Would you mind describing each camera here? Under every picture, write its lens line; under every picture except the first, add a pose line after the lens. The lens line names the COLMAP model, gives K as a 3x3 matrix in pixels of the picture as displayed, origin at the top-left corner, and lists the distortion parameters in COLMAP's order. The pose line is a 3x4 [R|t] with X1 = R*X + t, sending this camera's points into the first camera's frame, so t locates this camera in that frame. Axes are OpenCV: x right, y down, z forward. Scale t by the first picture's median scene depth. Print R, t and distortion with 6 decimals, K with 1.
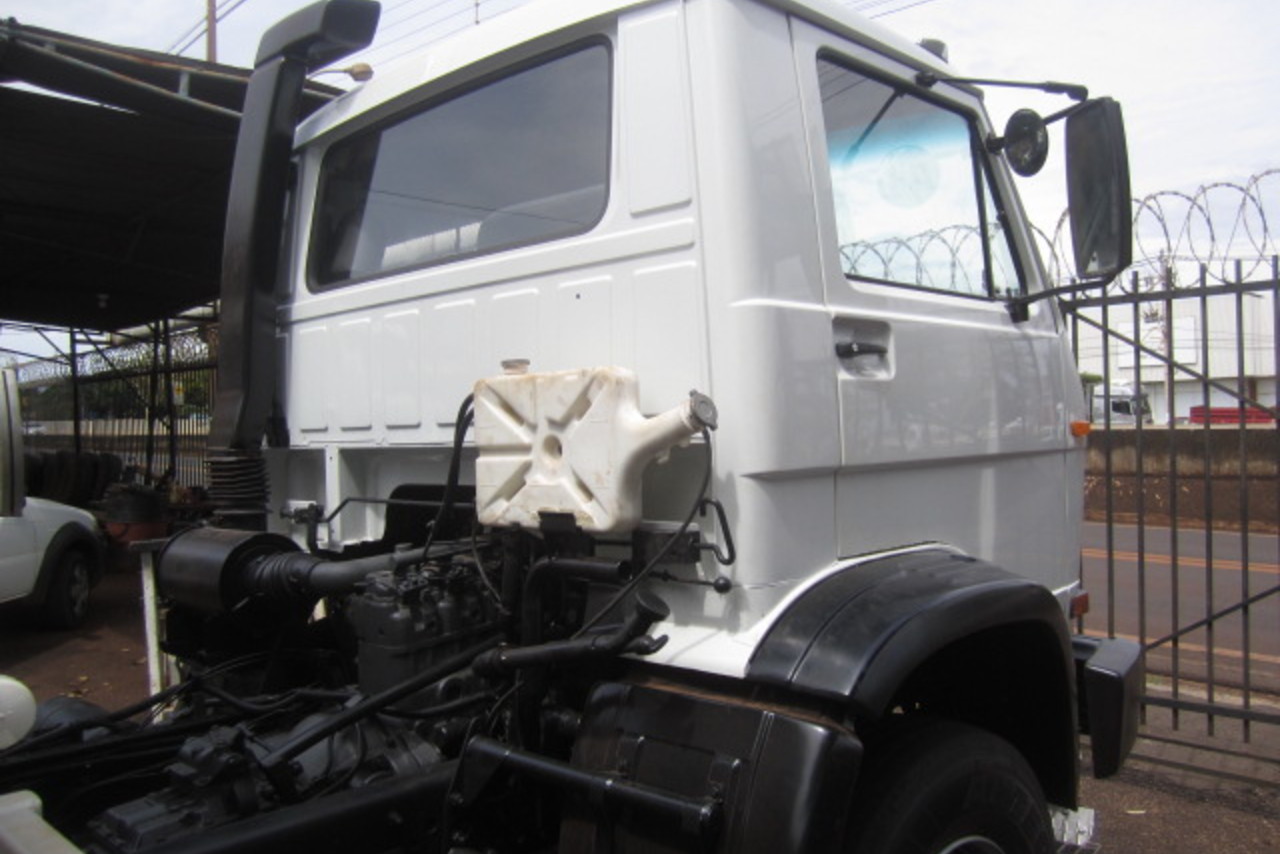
lens RADIAL K [[1073.9, 0, 636.6], [0, 1073.9, 427.5], [0, 0, 1]] dist [-0.037045, -0.015830]
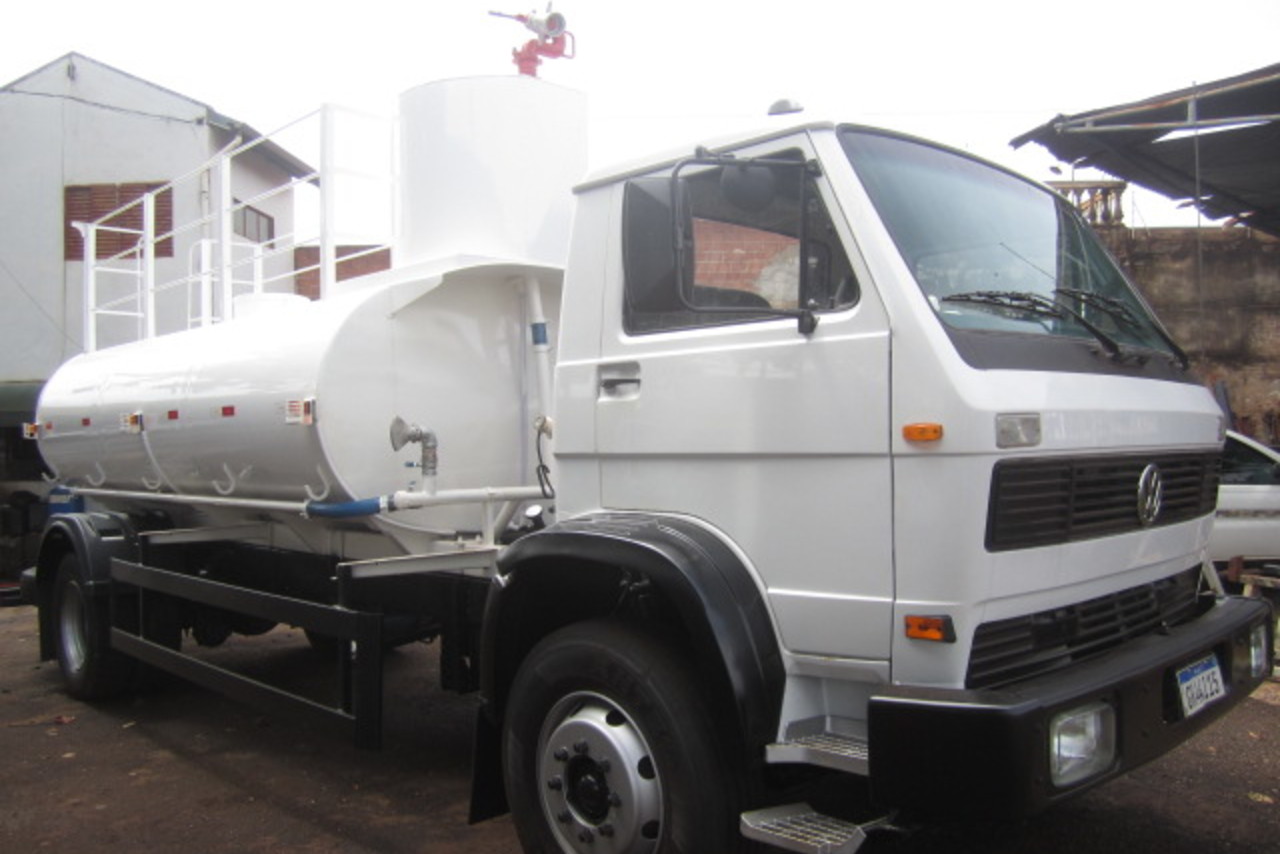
lens RADIAL K [[1073.9, 0, 636.5], [0, 1073.9, 429.8], [0, 0, 1]] dist [-0.037045, -0.015830]
pose [[-0.037288, 0.018039, -0.999142, 1.763236], [0.017312, 0.999699, 0.017403, -0.028195], [0.999155, -0.016649, -0.037589, 1.057617]]
